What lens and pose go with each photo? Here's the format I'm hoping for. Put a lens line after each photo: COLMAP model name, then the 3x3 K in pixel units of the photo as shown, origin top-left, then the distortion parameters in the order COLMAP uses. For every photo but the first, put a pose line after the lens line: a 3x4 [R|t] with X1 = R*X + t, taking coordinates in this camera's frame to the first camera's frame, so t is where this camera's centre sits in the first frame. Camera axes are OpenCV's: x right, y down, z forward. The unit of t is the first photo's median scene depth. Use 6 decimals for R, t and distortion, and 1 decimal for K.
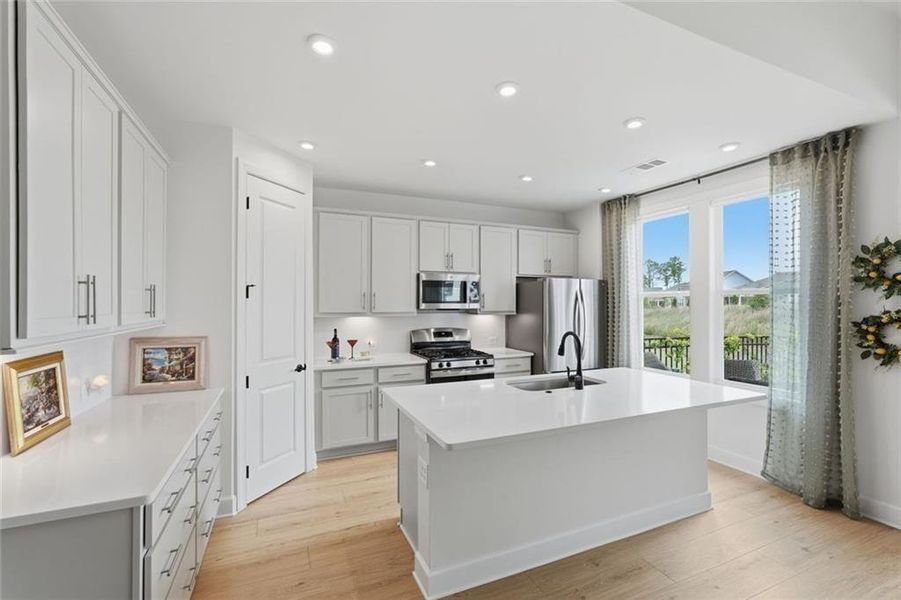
lens RADIAL K [[393.2, 0, 452.1], [0, 393.2, 304.3], [0, 0, 1]] dist [-0.015501, -0.000074]
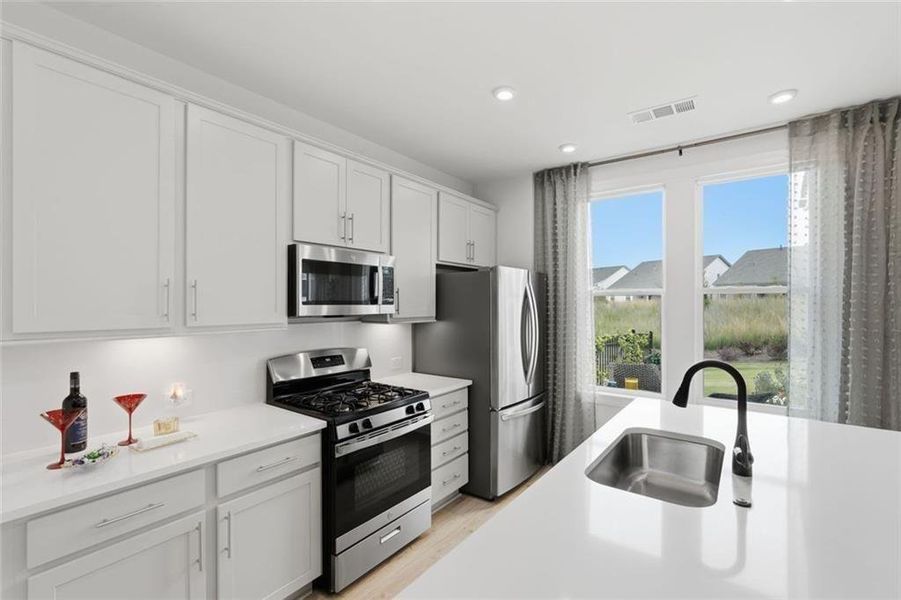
lens RADIAL K [[403.7, 0, 450.8], [0, 403.7, 304.7], [0, 0, 1]] dist [-0.002602, 0.000258]
pose [[0.869826, -0.000922, 0.493358, -0.171854], [0.001443, 0.999999, -0.000675, -0.002458], [-0.493357, 0.001299, 0.869826, 0.478679]]
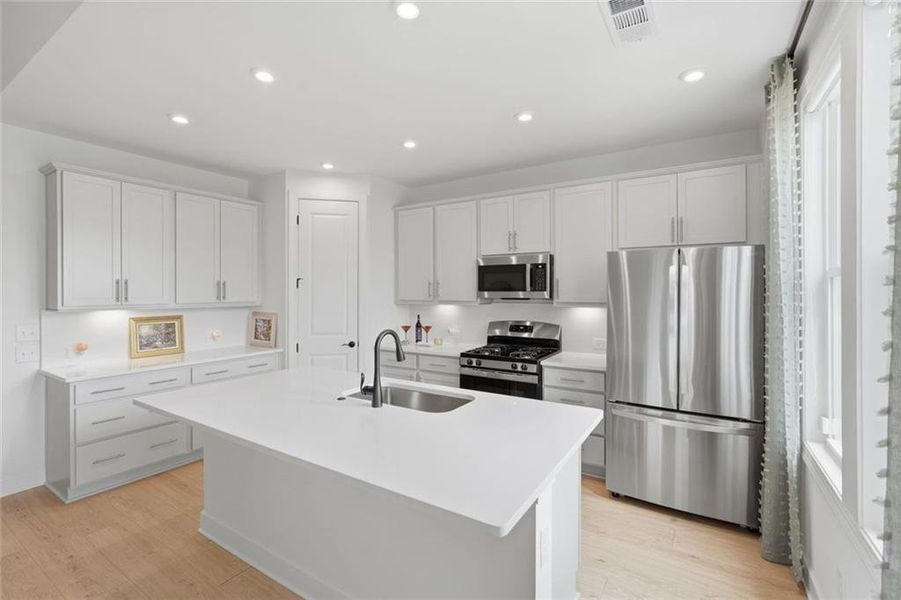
lens RADIAL K [[403.3, 0, 450.0], [0, 403.3, 291.5], [0, 0, 1]] dist [-0.001175, 0.000004]
pose [[0.551463, 0.001816, -0.834197, 0.689227], [-0.001372, 0.999998, 0.001270, -0.004451], [0.834198, 0.000445, 0.551465, 0.452107]]
